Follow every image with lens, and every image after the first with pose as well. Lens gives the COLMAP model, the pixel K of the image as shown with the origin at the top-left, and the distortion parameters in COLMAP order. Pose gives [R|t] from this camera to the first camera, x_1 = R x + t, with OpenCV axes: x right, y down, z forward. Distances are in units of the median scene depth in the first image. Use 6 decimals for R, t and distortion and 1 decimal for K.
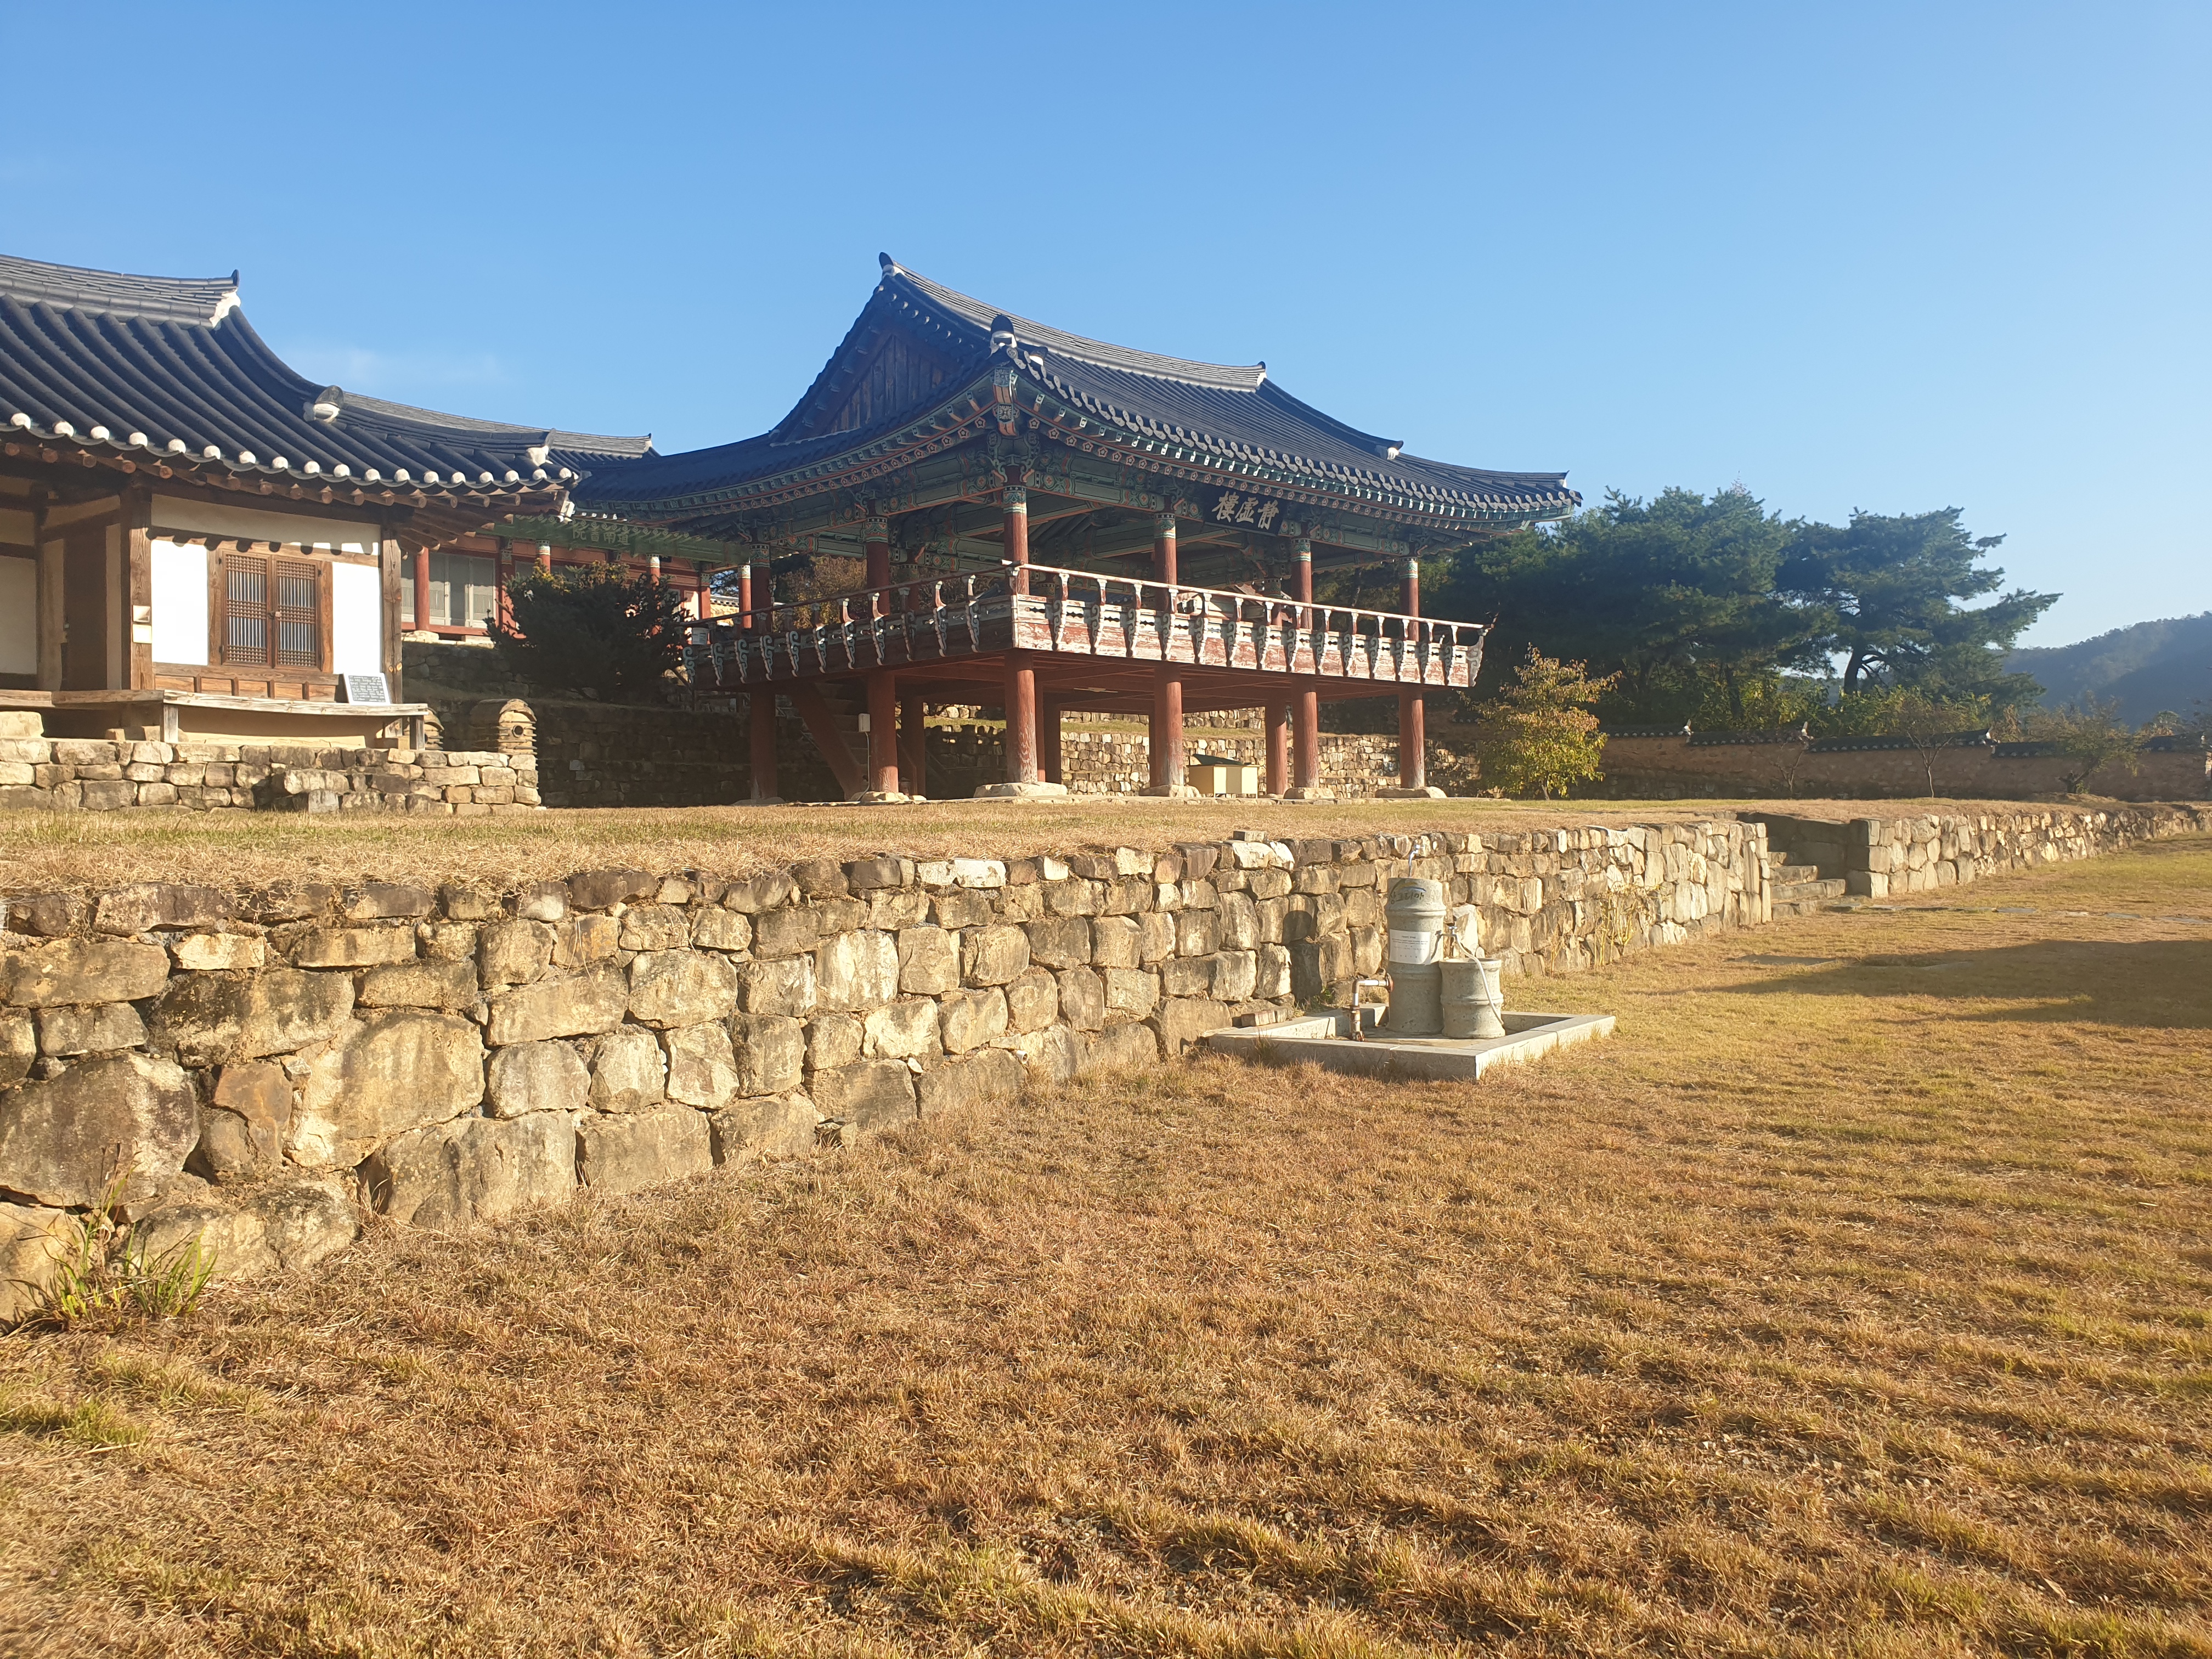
lens RADIAL K [[1704.9, 0, 1127.1], [0, 1704.9, 822.8], [0, 0, 1]] dist [0.050076, -0.049379]
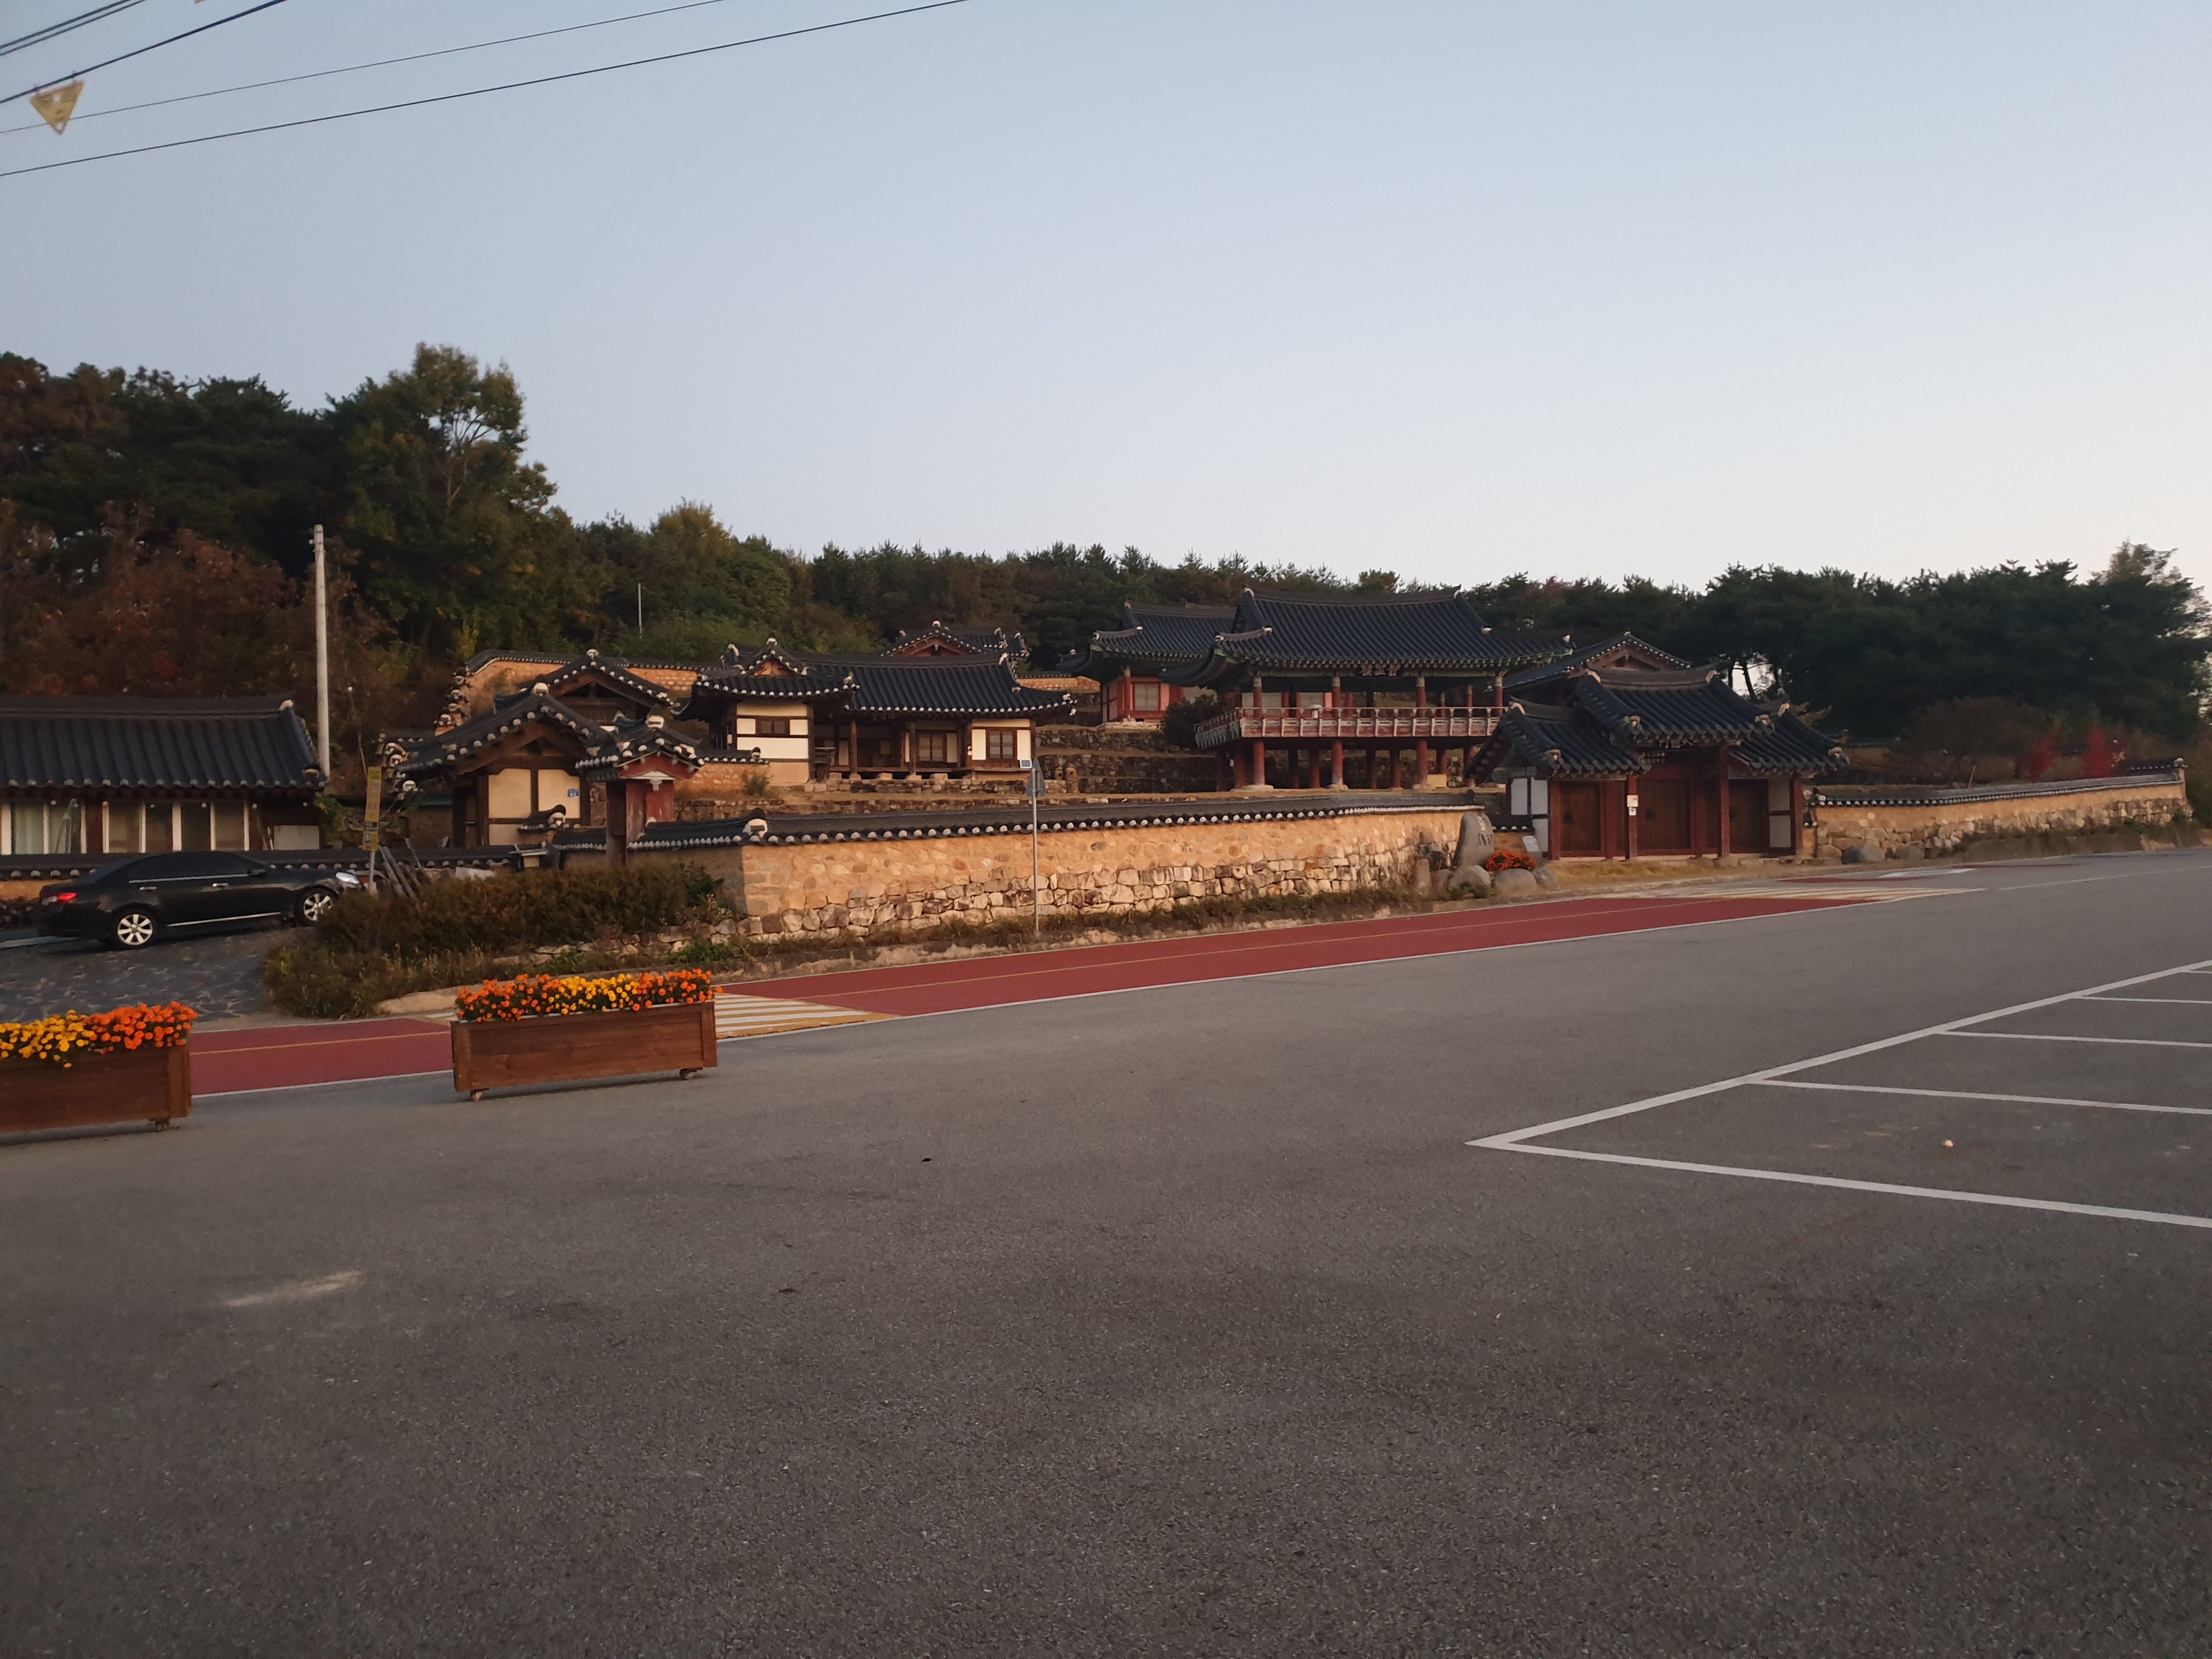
lens RADIAL K [[1704.9, 0, 1156.1], [0, 1704.9, 842.1], [0, 0, 1]] dist [0.050076, -0.049379]
pose [[0.813093, 0.004882, -0.582113, 1.830612], [0.001606, 0.999942, 0.010630, 0.050771], [0.582131, -0.009578, 0.813038, -1.737403]]
